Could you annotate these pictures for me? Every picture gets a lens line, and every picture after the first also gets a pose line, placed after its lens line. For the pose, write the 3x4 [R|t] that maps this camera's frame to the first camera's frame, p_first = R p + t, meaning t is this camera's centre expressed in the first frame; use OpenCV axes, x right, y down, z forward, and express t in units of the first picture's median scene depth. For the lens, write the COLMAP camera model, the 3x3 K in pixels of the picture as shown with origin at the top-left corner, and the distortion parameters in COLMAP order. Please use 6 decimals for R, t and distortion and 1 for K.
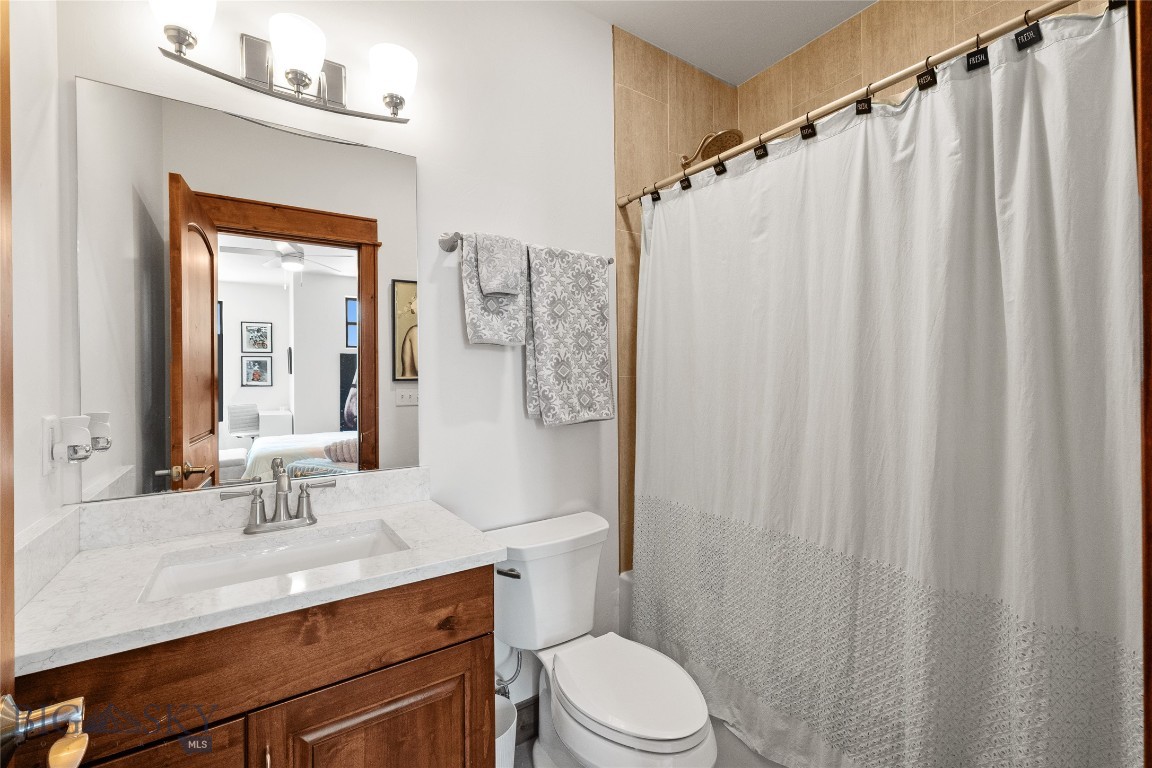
lens RADIAL K [[486.4, 0, 577.5], [0, 486.4, 383.2], [0, 0, 1]] dist [0.001128, -0.000046]
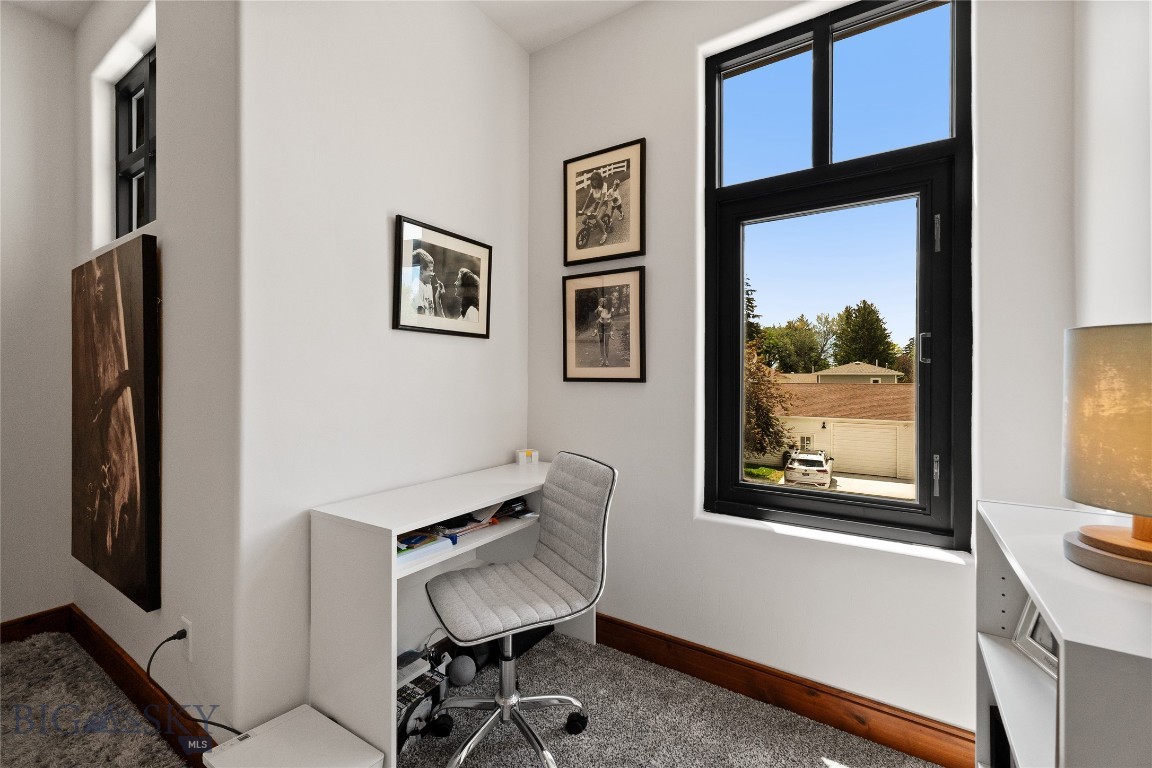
lens RADIAL K [[486.4, 0, 577.5], [0, 486.4, 380.0], [0, 0, 1]] dist [0.001128, -0.000046]
pose [[0.393355, 0.016285, -0.919242, -0.408528], [-0.009303, 0.999862, 0.013732, 0.000826], [0.919340, 0.003150, 0.393452, 0.873191]]
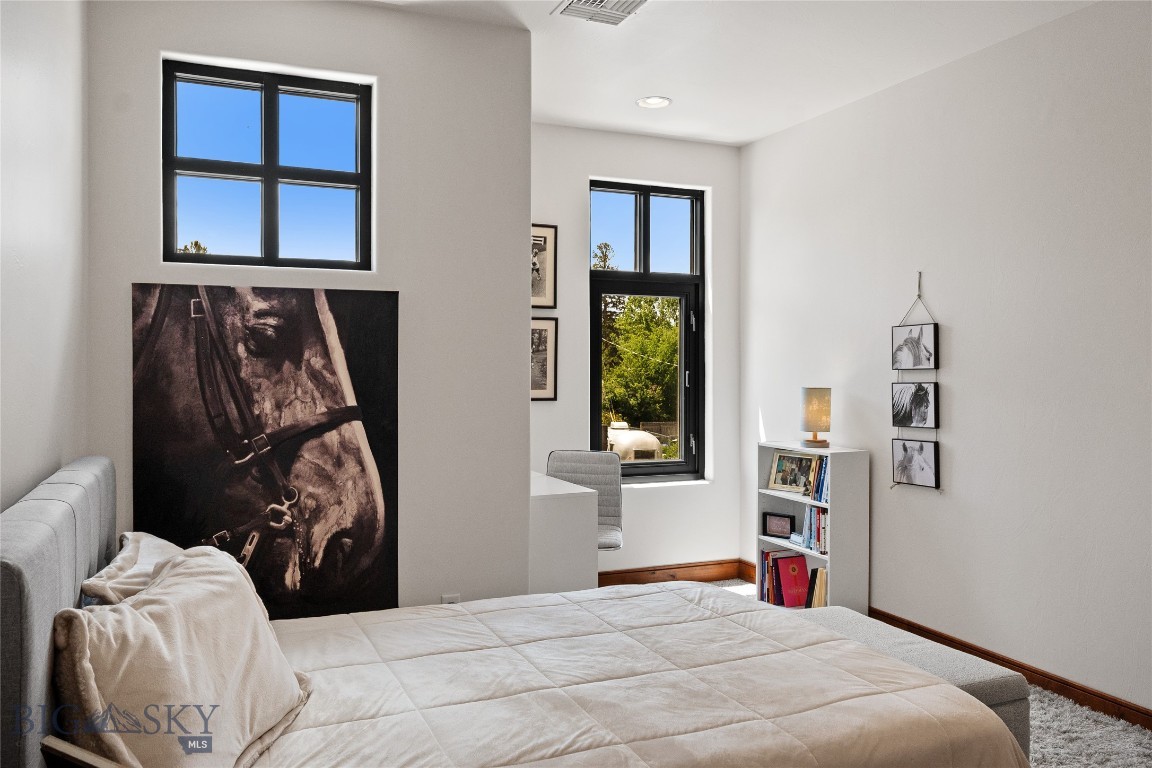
lens RADIAL K [[828.7, 0, 569.0], [0, 828.7, 380.4], [0, 0, 1]] dist [0.000027, -0.000180]
pose [[0.987253, 0.013365, -0.158597, -0.525488], [-0.012233, 0.999892, 0.008111, -0.014784], [0.158689, -0.006067, 0.987310, 0.406615]]
